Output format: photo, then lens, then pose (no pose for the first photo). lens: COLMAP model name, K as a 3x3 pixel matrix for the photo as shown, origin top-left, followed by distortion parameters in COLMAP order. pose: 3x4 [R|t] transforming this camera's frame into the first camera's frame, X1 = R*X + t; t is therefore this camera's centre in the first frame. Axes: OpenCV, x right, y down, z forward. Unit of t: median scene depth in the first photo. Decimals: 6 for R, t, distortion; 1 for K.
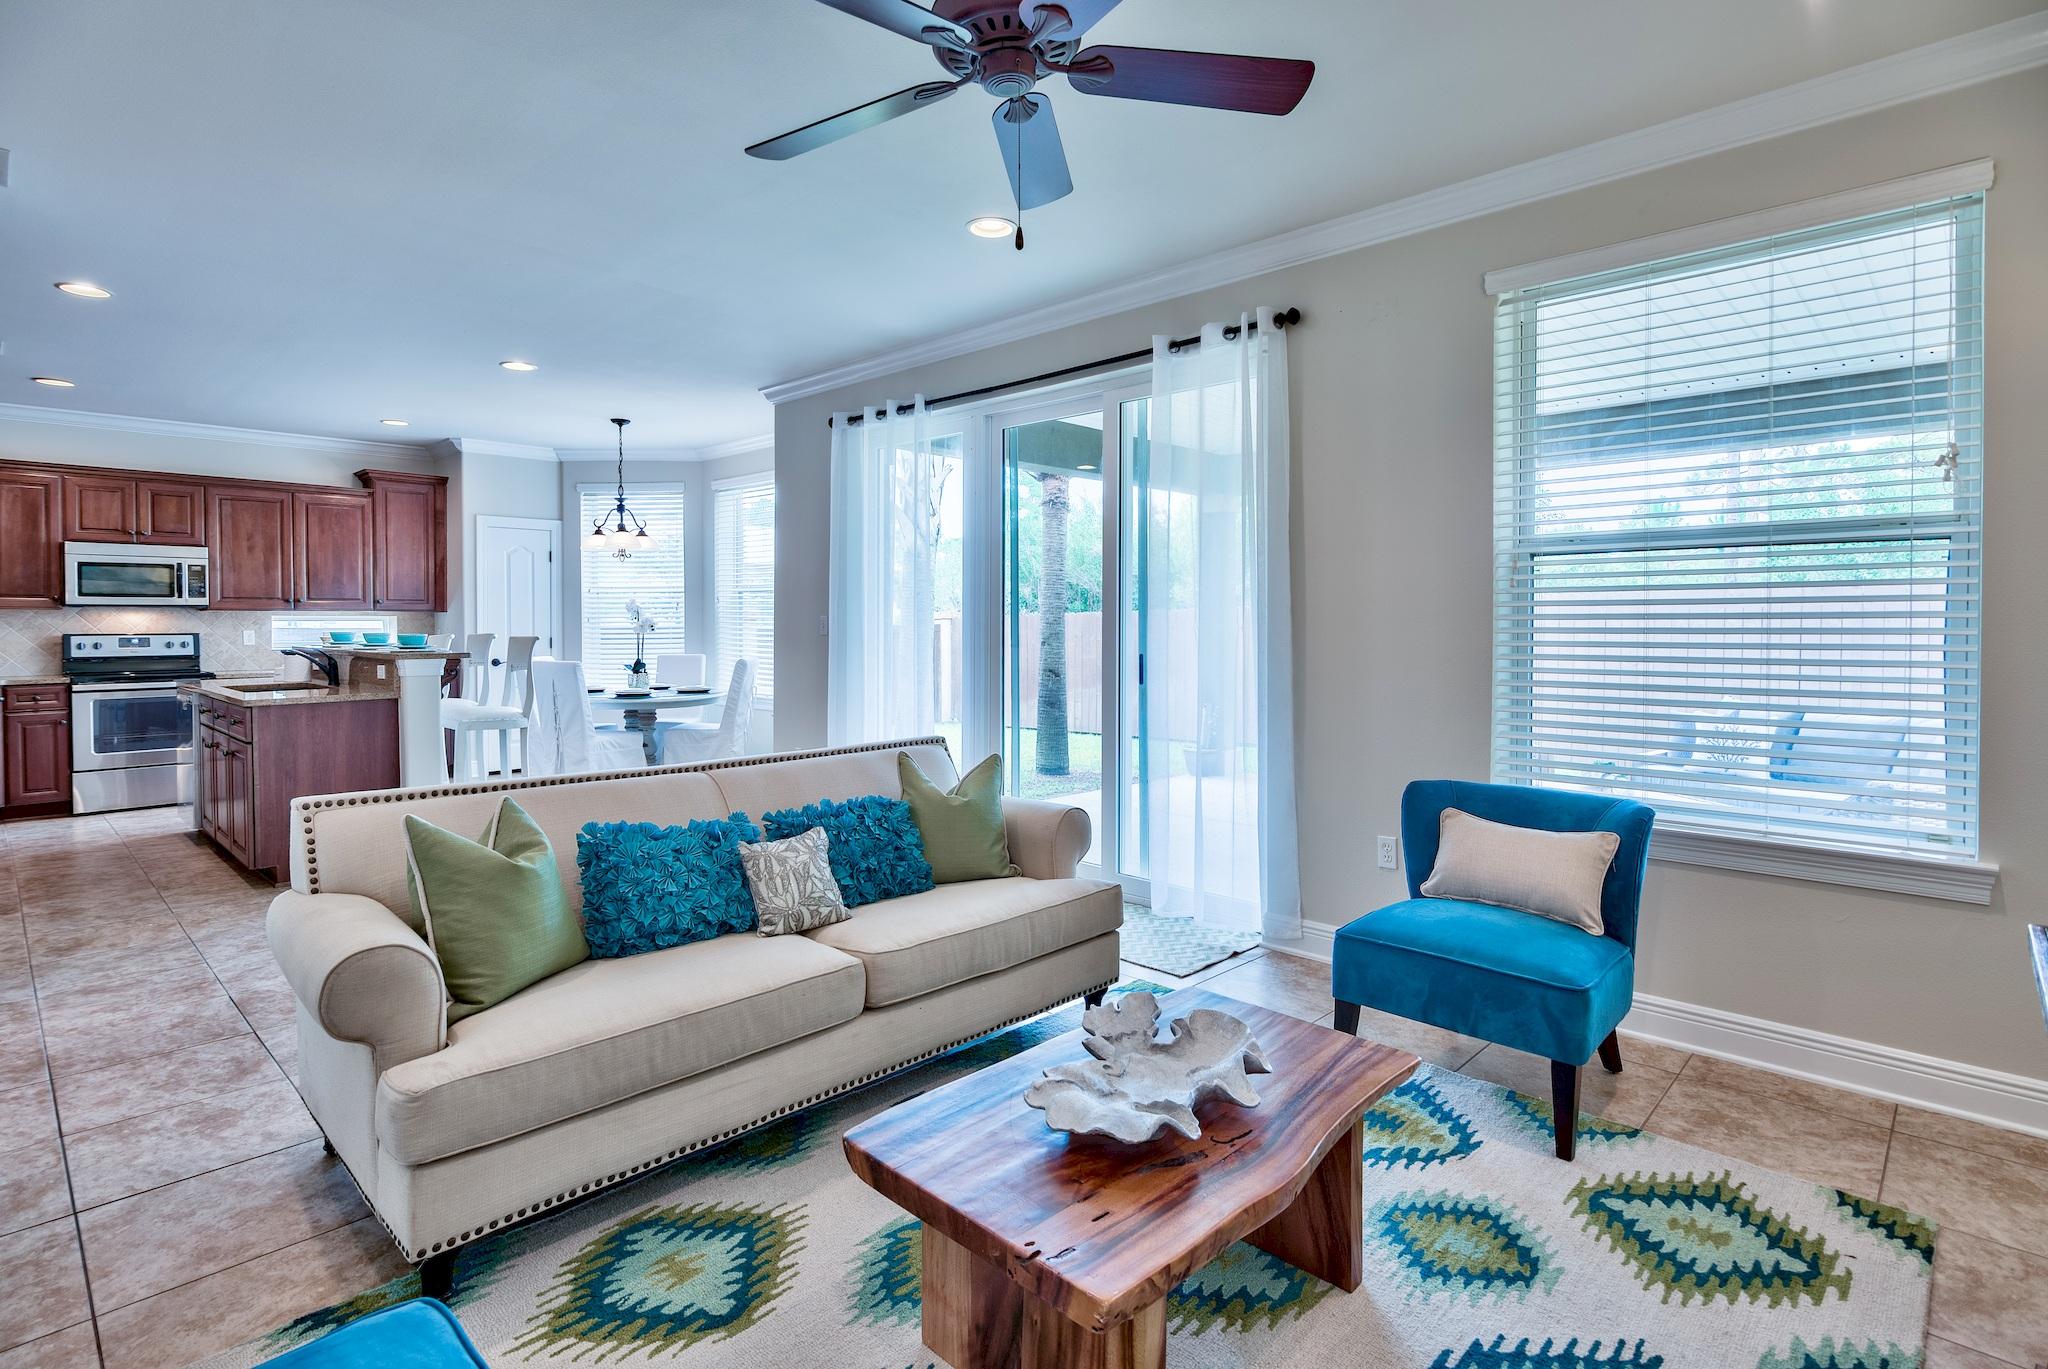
lens RADIAL K [[1031.6, 0, 992.4], [0, 1031.6, 634.1], [0, 0, 1]] dist [0.000730, -0.000287]
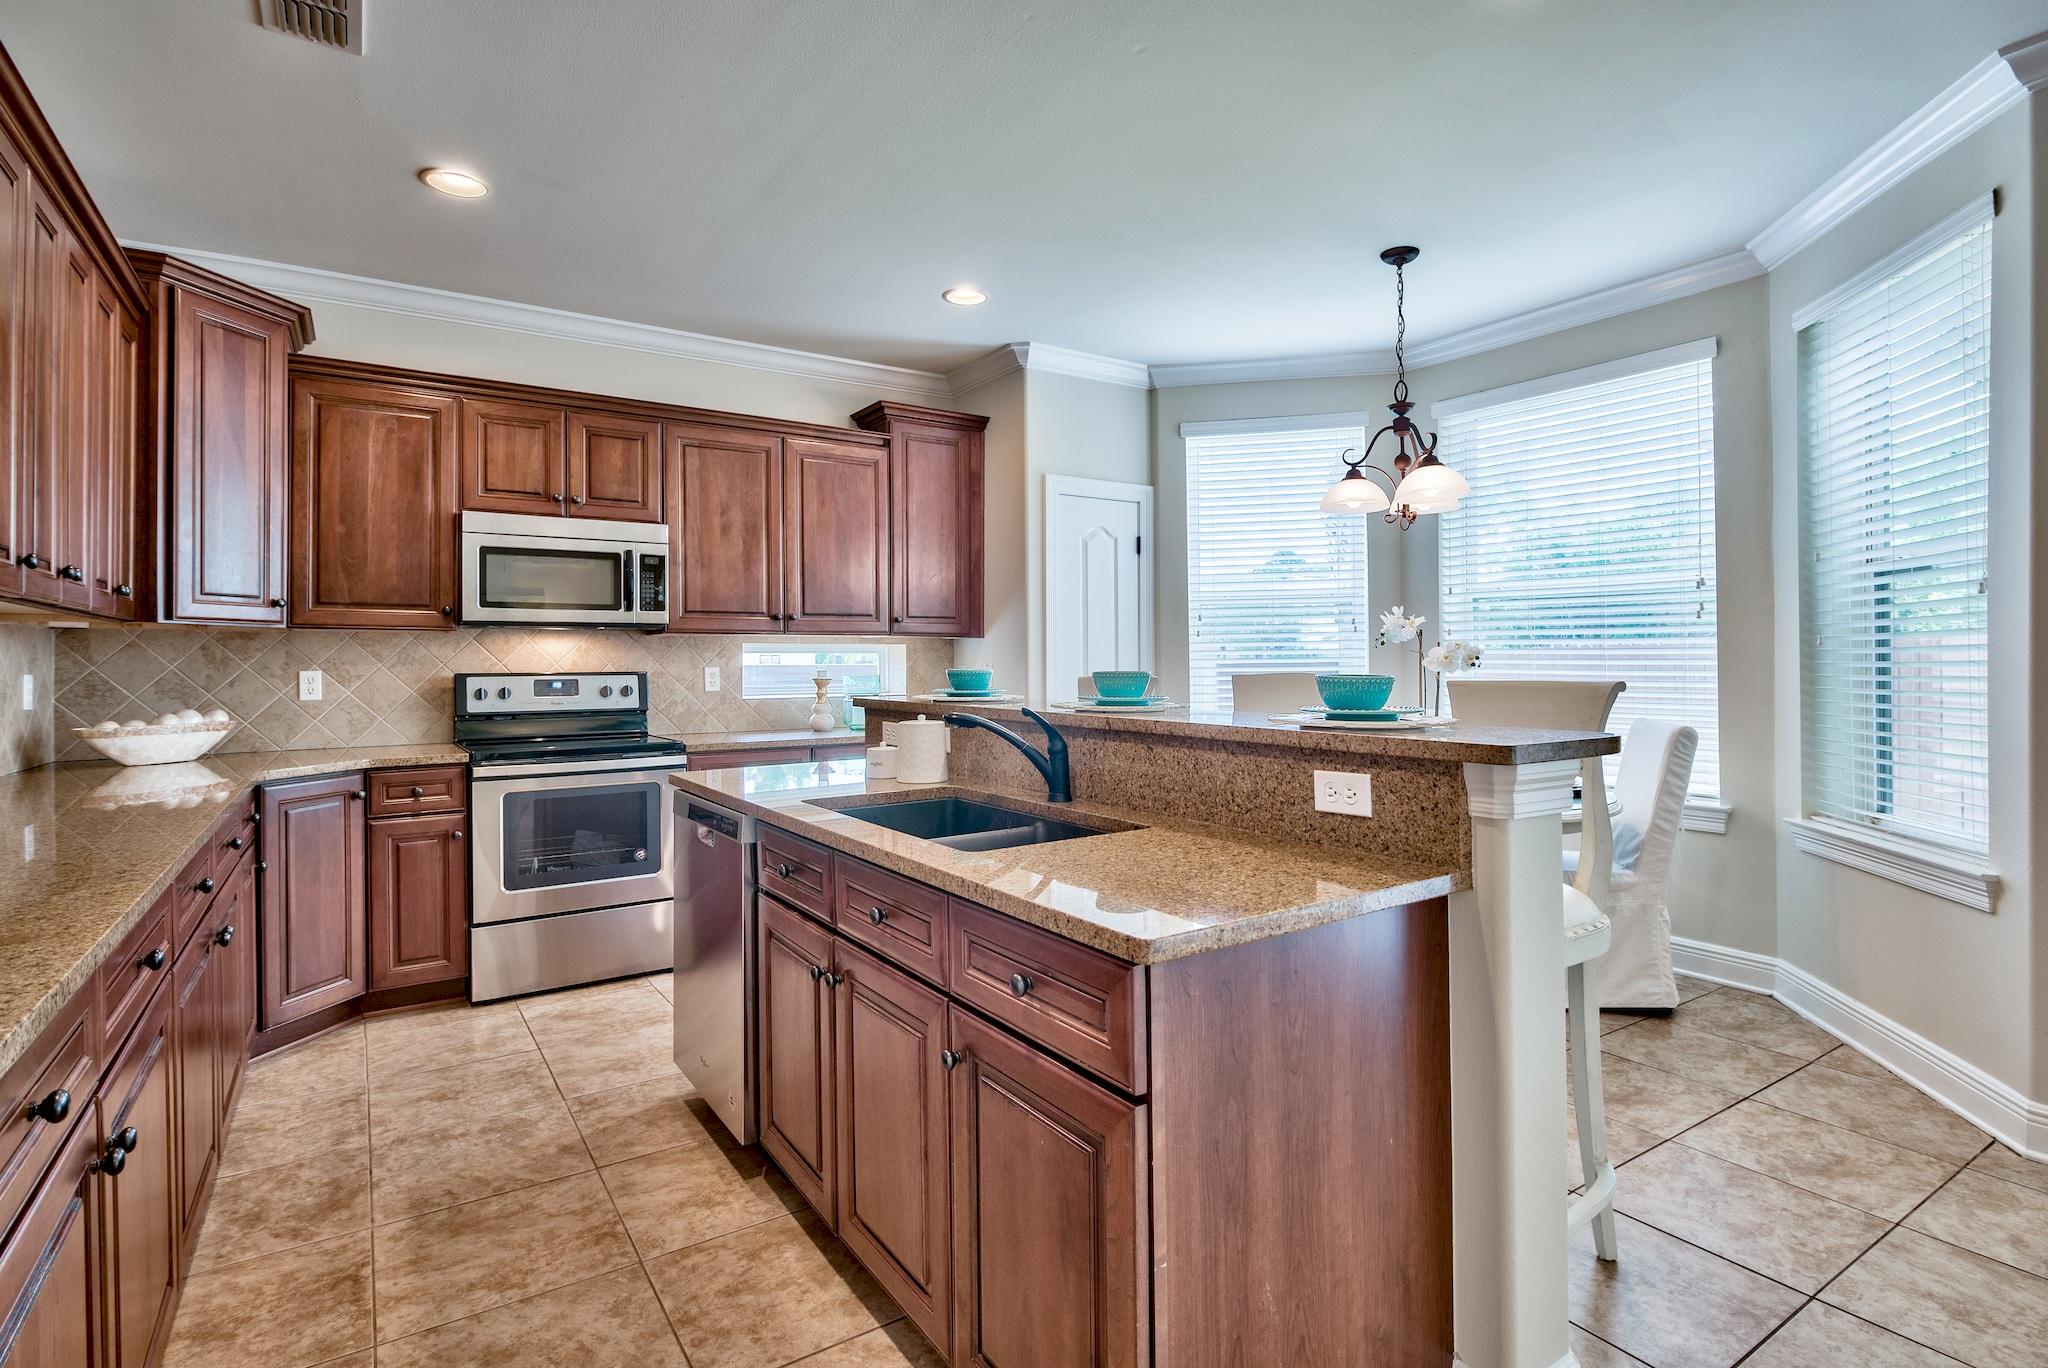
lens RADIAL K [[1000.8, 0, 995.0], [0, 1000.8, 651.8], [0, 0, 1]] dist [-0.001133, -0.000460]
pose [[0.976671, -0.004765, -0.214688, -0.463872], [0.000193, 0.999773, -0.021311, -0.000234], [0.214741, 0.020772, 0.976450, 0.494387]]
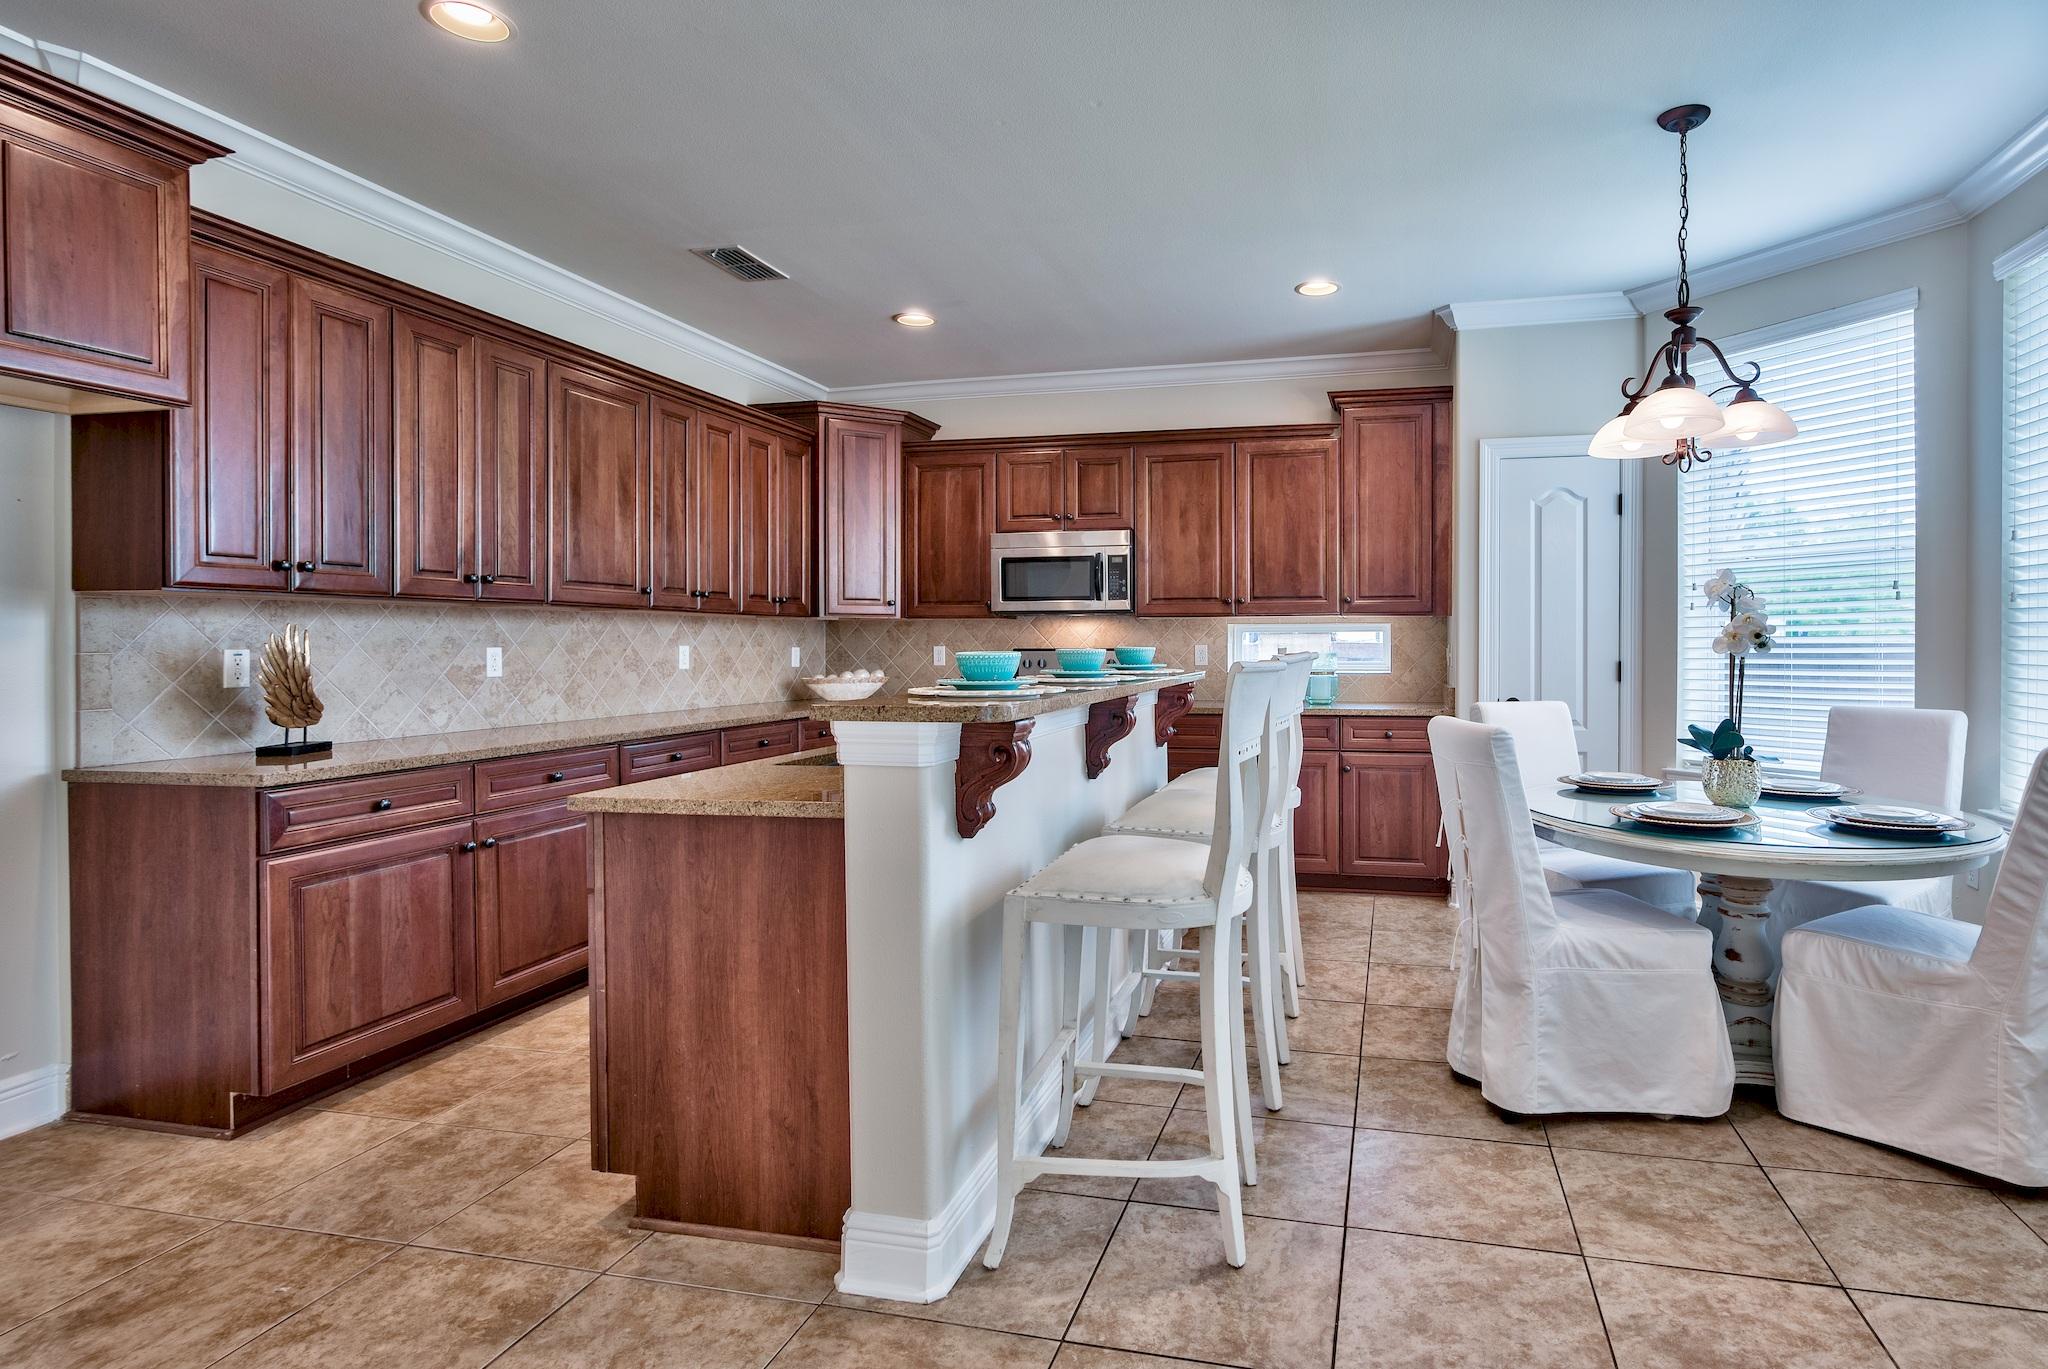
lens RADIAL K [[1030.9, 0, 1170.1], [0, 1030.9, 647.6], [0, 0, 1]] dist [-0.002764, -0.001040]
pose [[0.538567, 0.004223, -0.842572, -0.137725], [-0.008475, 0.999964, -0.000406, -0.001420], [0.842540, 0.007359, 0.538584, 0.641750]]
